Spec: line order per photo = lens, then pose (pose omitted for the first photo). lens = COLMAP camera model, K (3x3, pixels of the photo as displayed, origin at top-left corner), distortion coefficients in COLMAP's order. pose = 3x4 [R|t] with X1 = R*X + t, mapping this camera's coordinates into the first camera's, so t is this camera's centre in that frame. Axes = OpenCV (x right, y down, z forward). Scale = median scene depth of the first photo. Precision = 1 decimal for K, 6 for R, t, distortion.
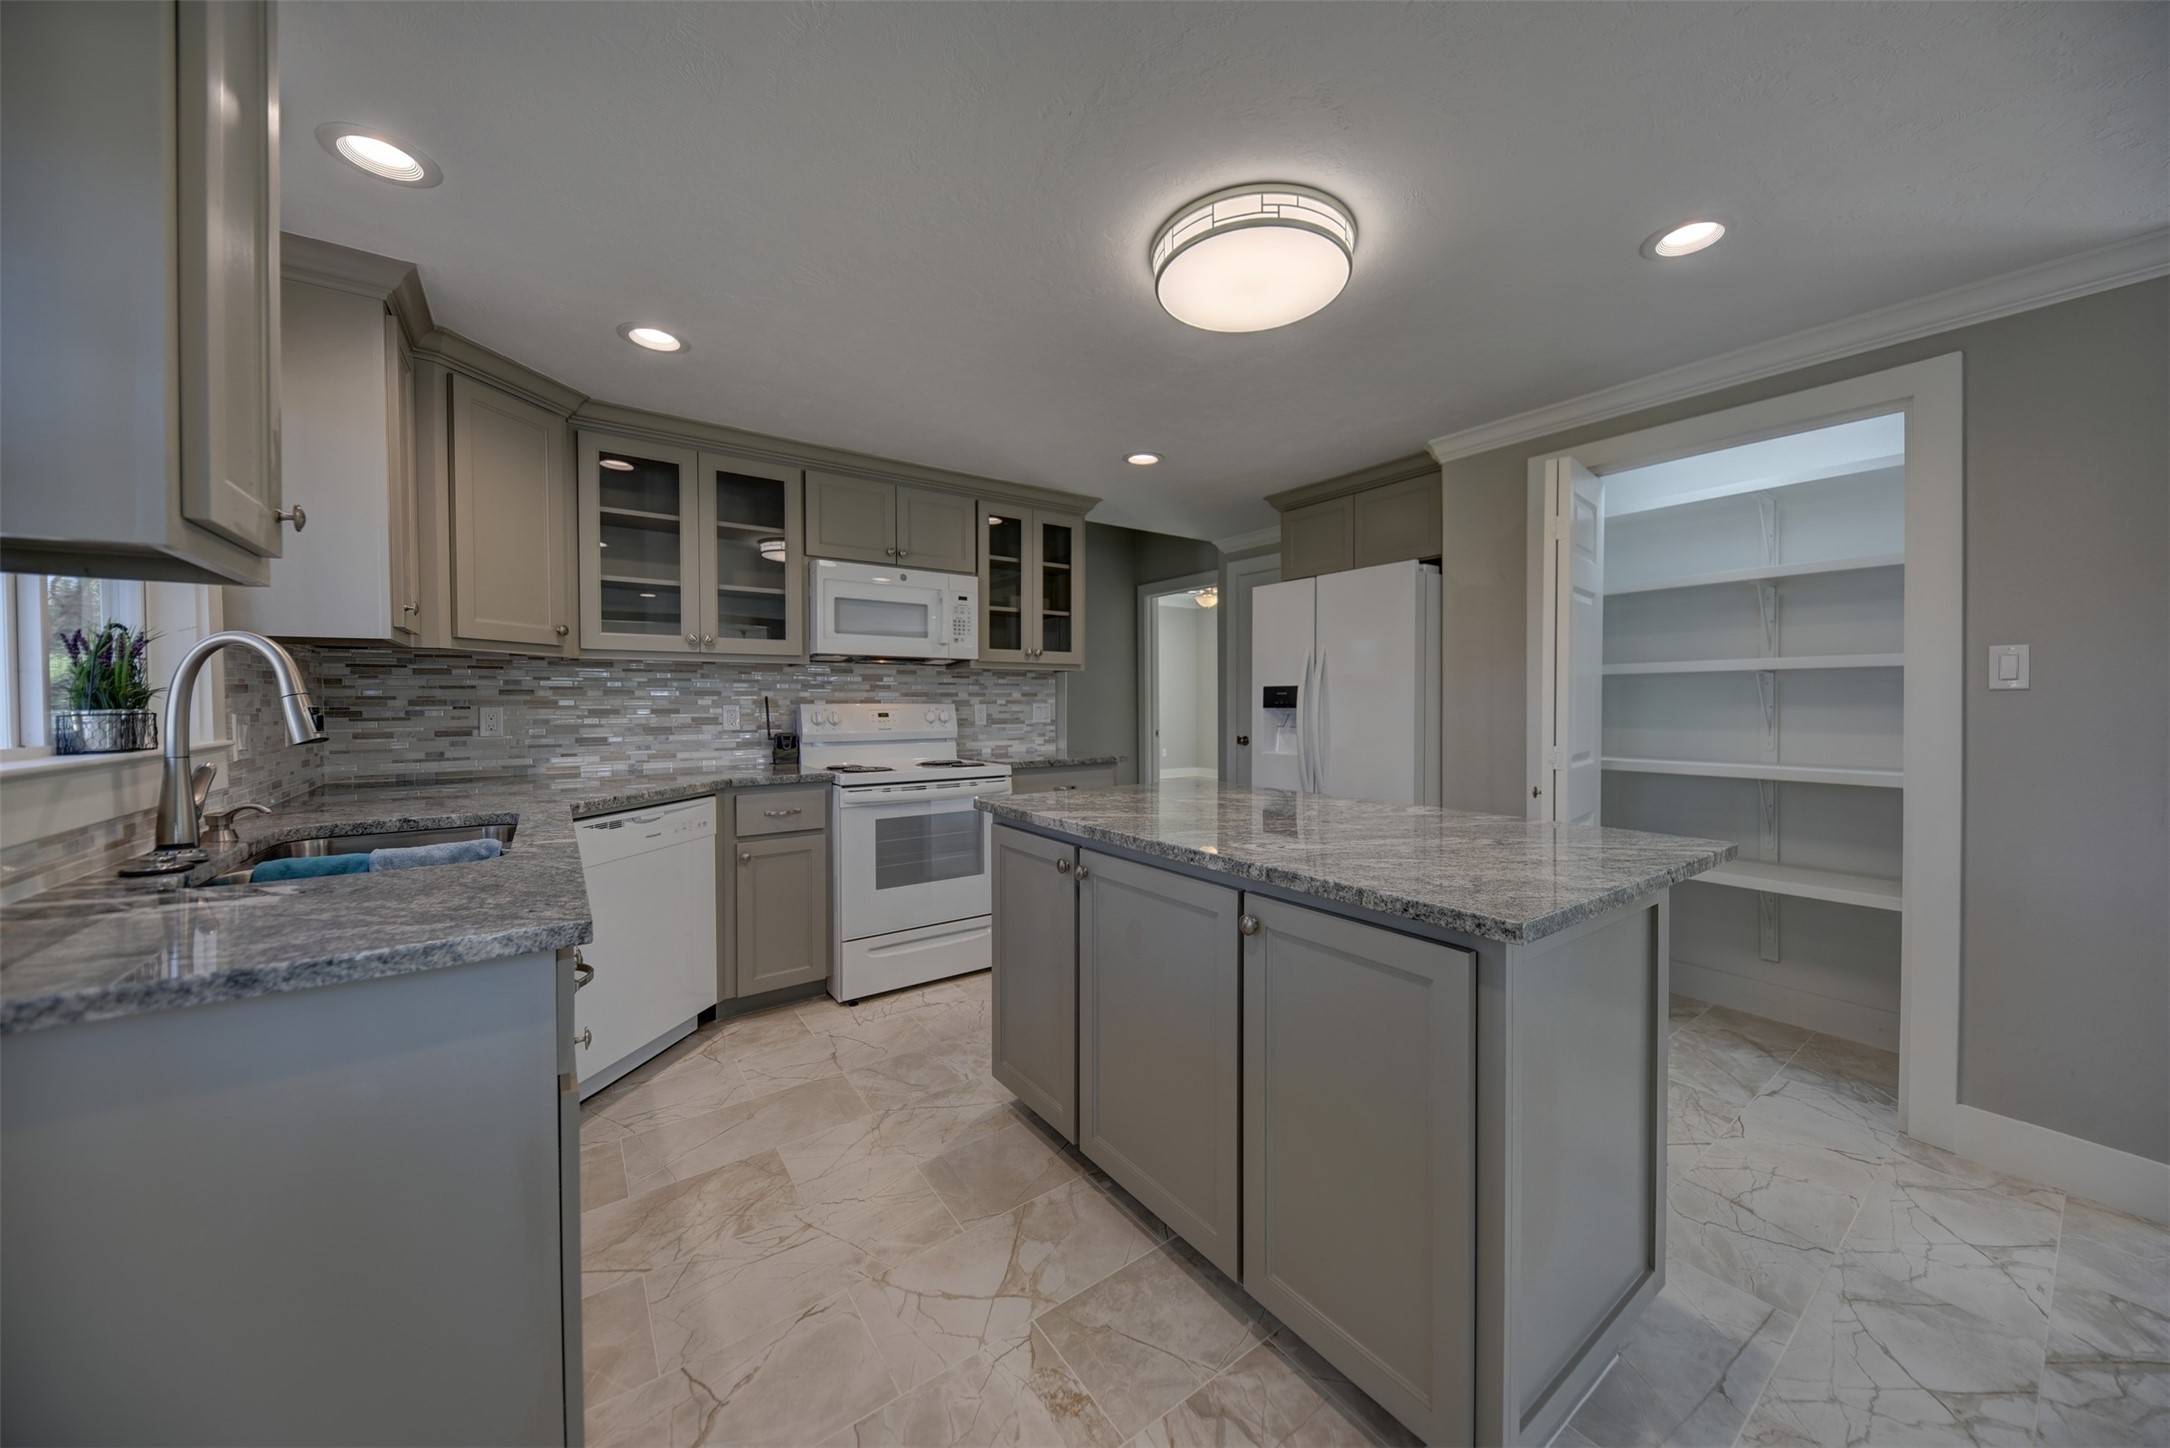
lens RADIAL K [[744.9, 0, 1163.5], [0, 744.9, 721.4], [0, 0, 1]] dist [0.001754, -0.001057]
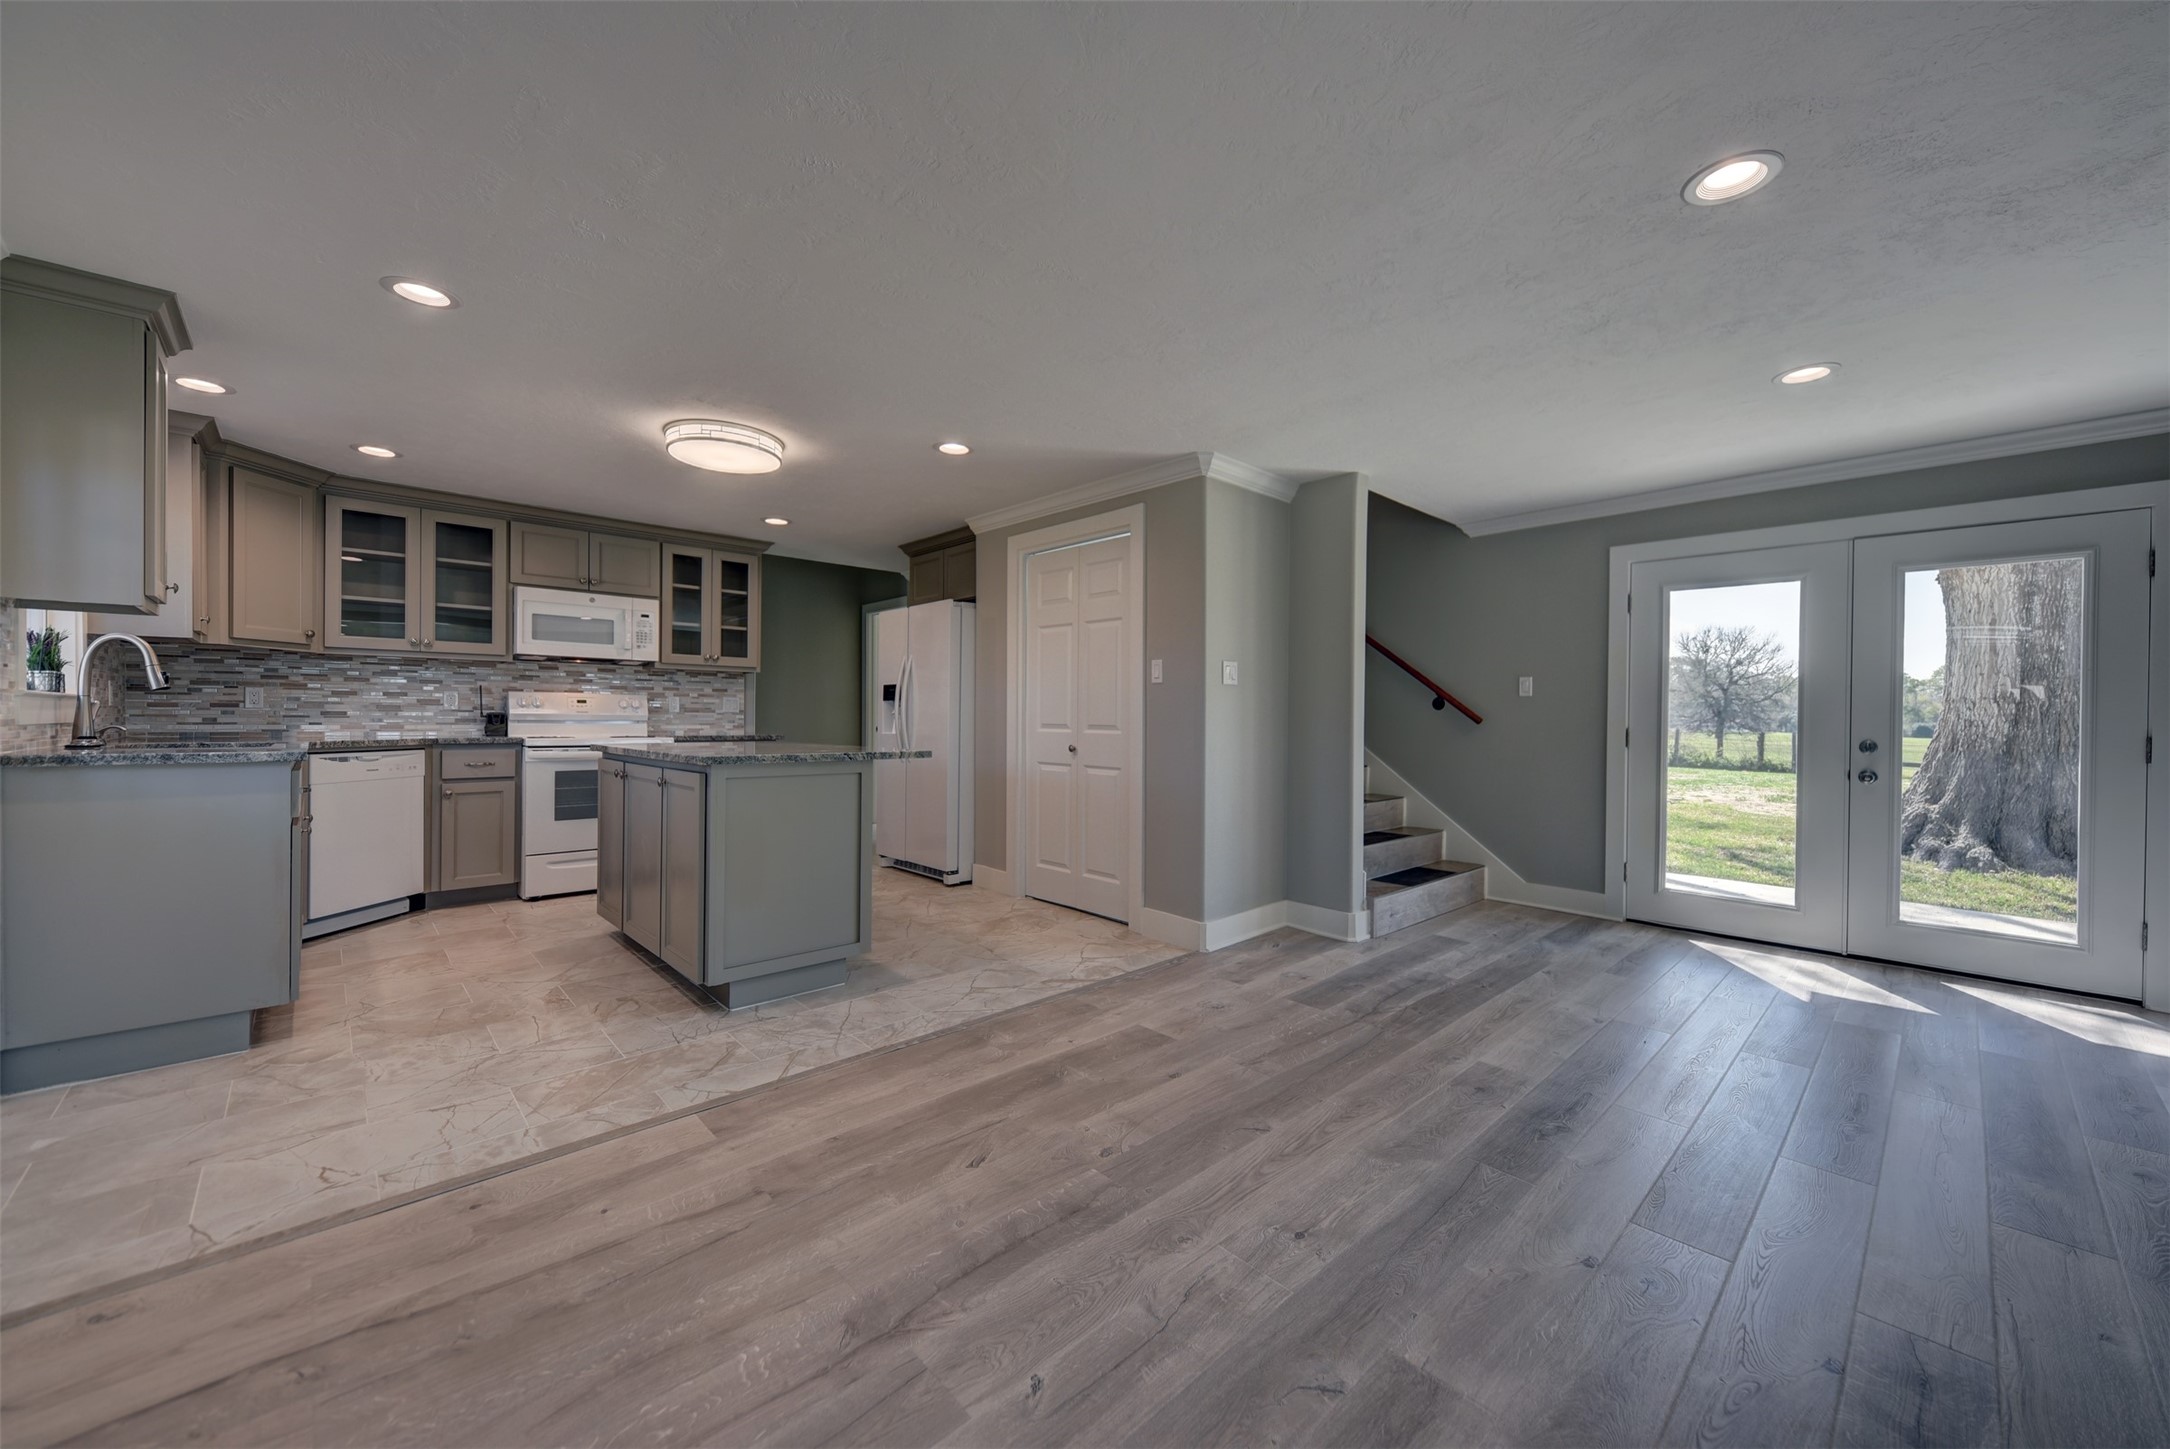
lens RADIAL K [[776.9, 0, 1134.0], [0, 776.9, 731.9], [0, 0, 1]] dist [-0.002518, -0.002051]
pose [[0.992128, 0.008352, 0.124951, 0.509756], [-0.007164, 0.999925, -0.009959, 0.061755], [-0.125025, 0.008985, 0.992113, -0.588956]]
